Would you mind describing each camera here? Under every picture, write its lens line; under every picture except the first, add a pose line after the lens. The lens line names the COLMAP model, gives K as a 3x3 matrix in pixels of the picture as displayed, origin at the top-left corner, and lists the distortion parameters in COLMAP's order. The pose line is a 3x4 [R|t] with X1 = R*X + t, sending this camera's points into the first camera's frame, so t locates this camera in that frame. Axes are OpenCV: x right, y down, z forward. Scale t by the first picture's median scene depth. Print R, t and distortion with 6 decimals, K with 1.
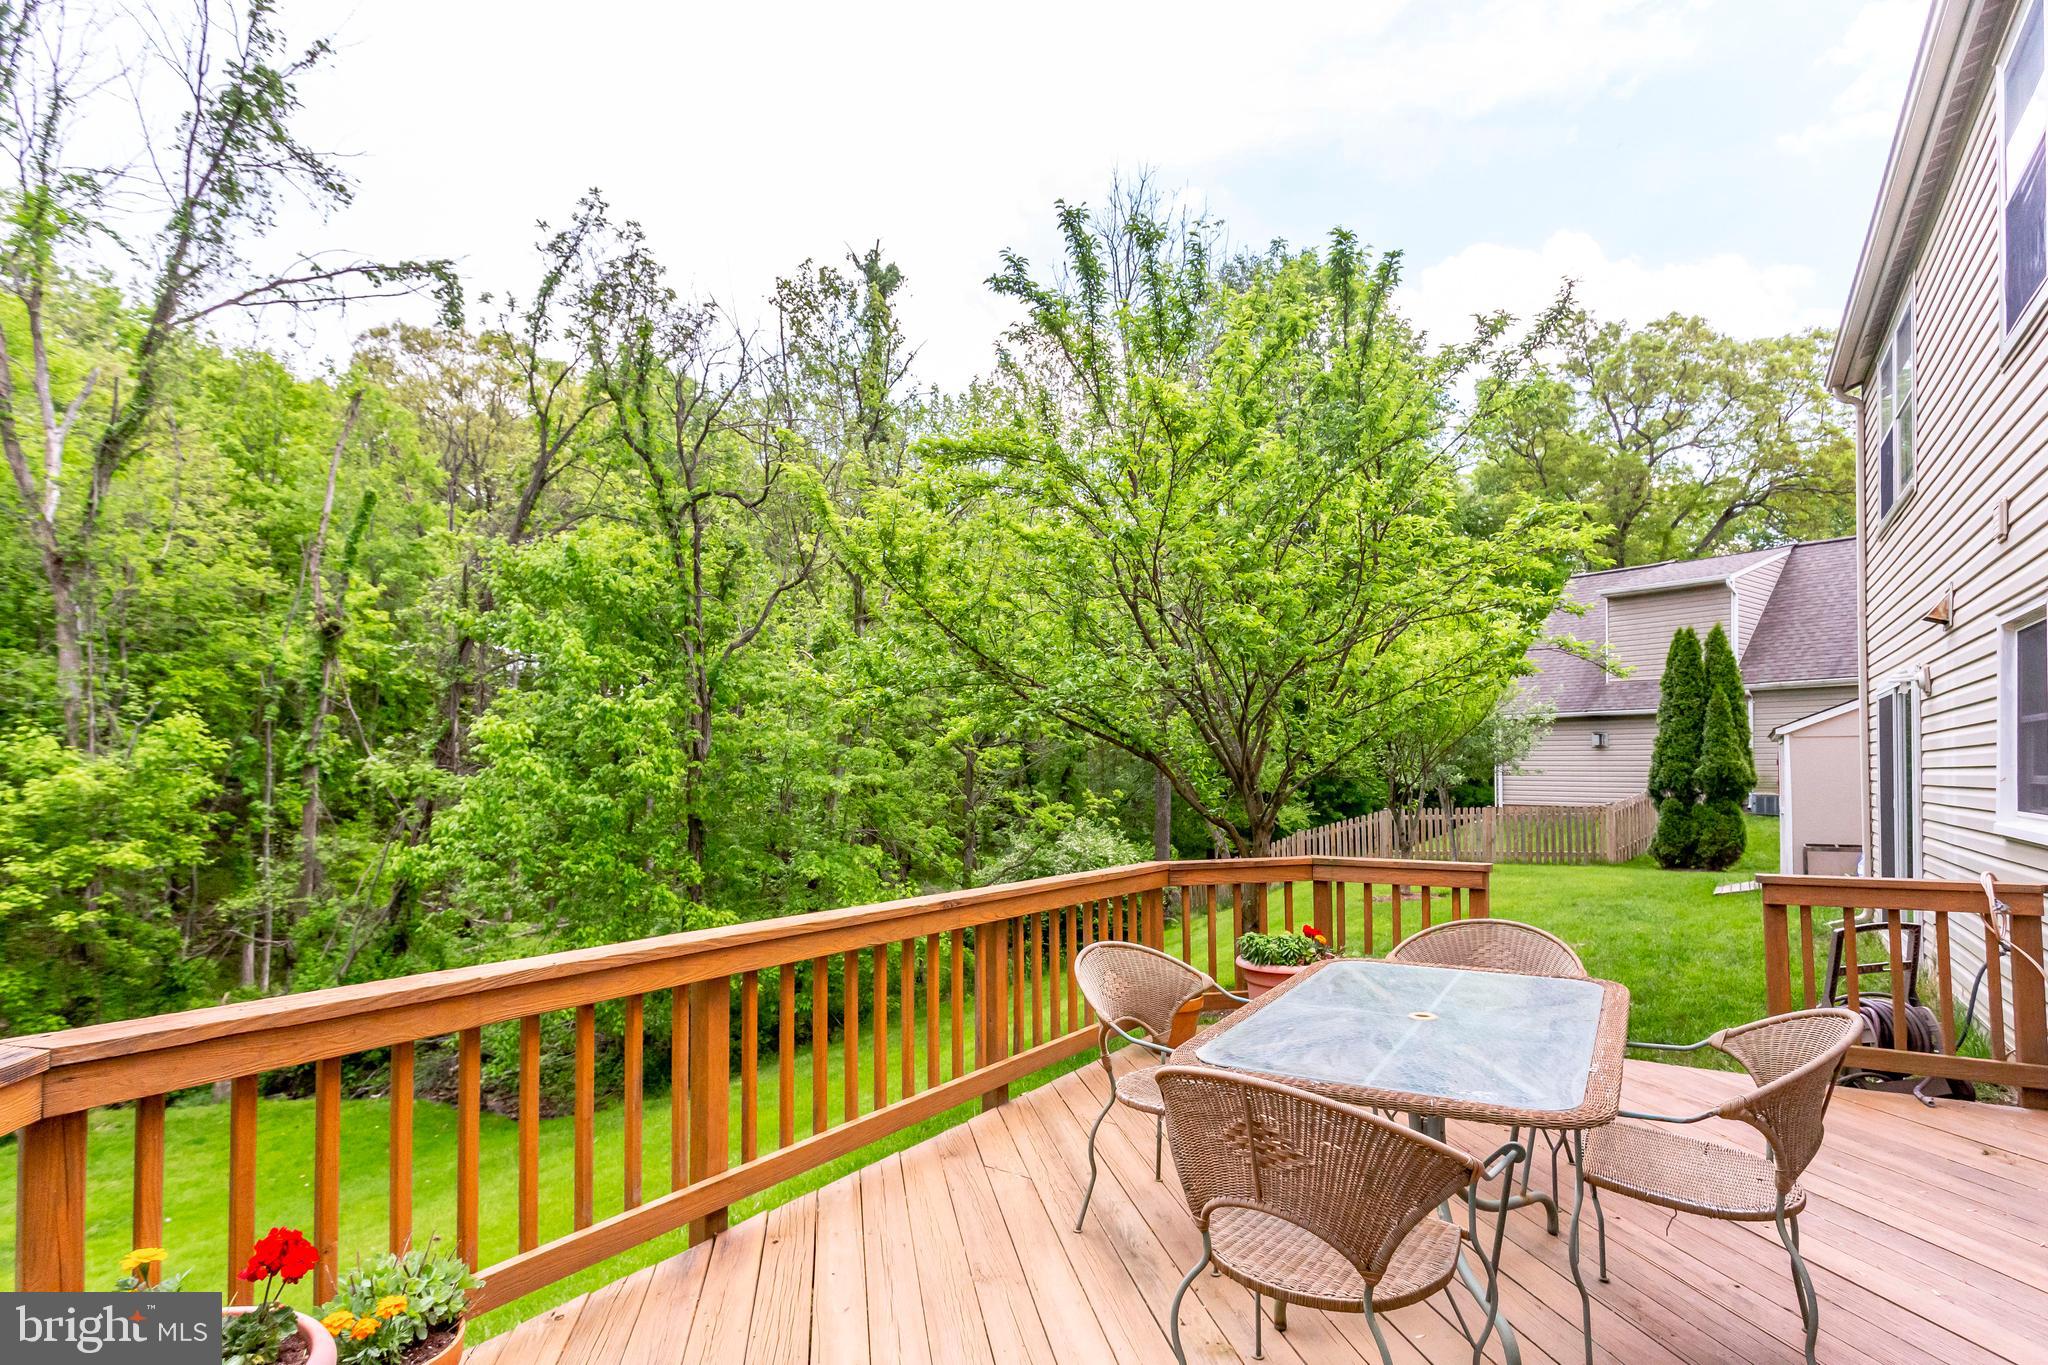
lens RADIAL K [[987.6, 0, 1021.0], [0, 987.6, 744.2], [0, 0, 1]] dist [0.001171, 0.000384]
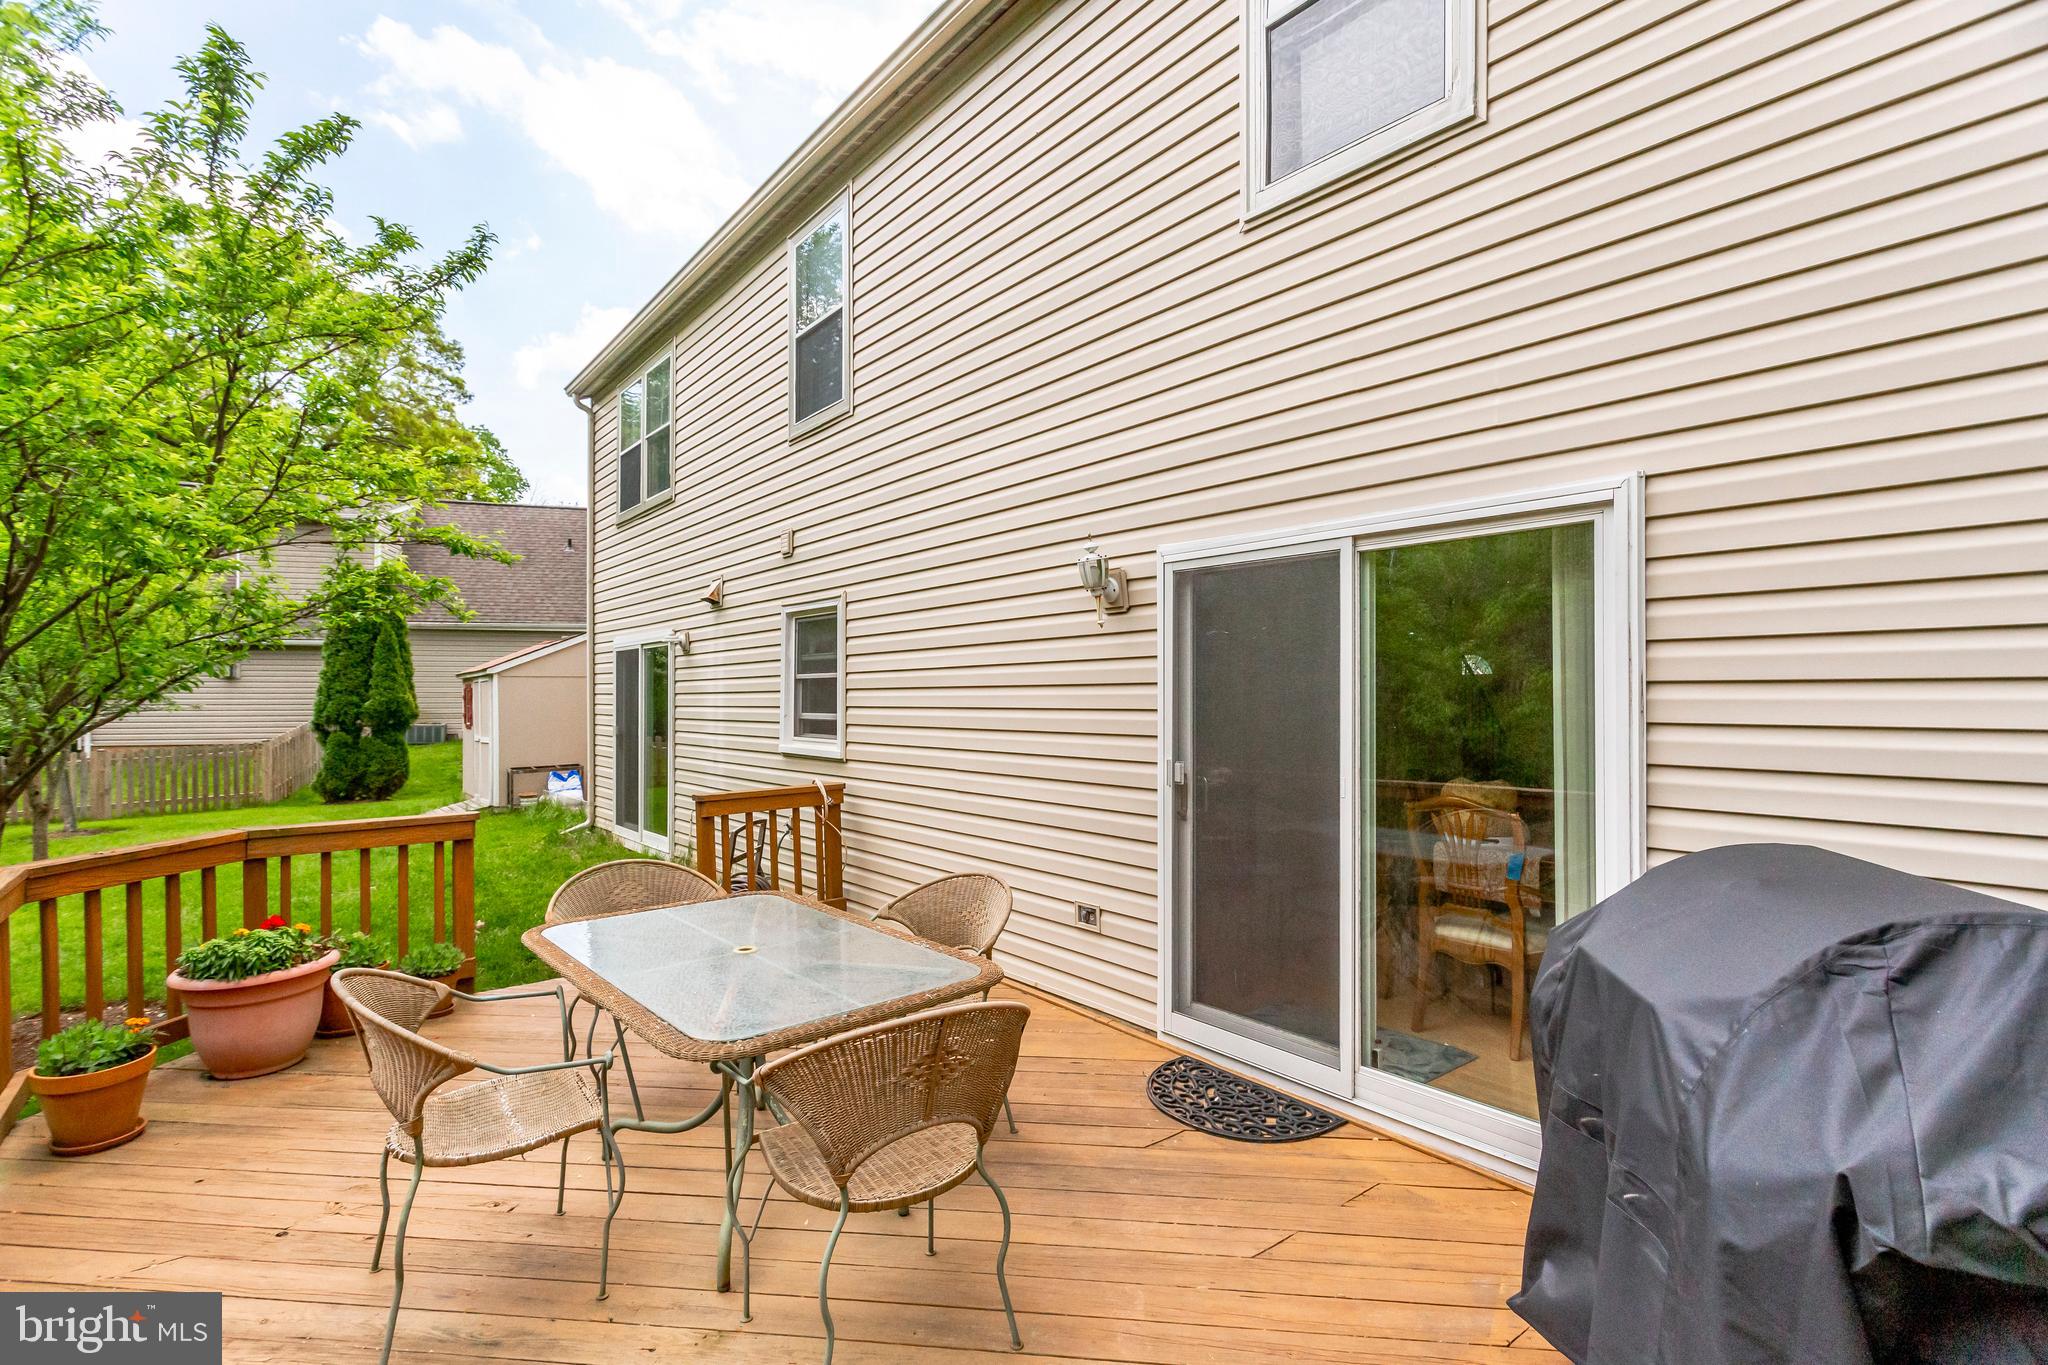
lens RADIAL K [[969.8, 0, 1022.0], [0, 969.8, 690.5], [0, 0, 1]] dist [-0.015782, 0.000802]
pose [[0.289057, 0.002529, 0.957309, -0.080876], [-0.018600, 0.999823, 0.002974, -0.003492], [-0.957131, -0.018665, 0.289053, 0.059023]]
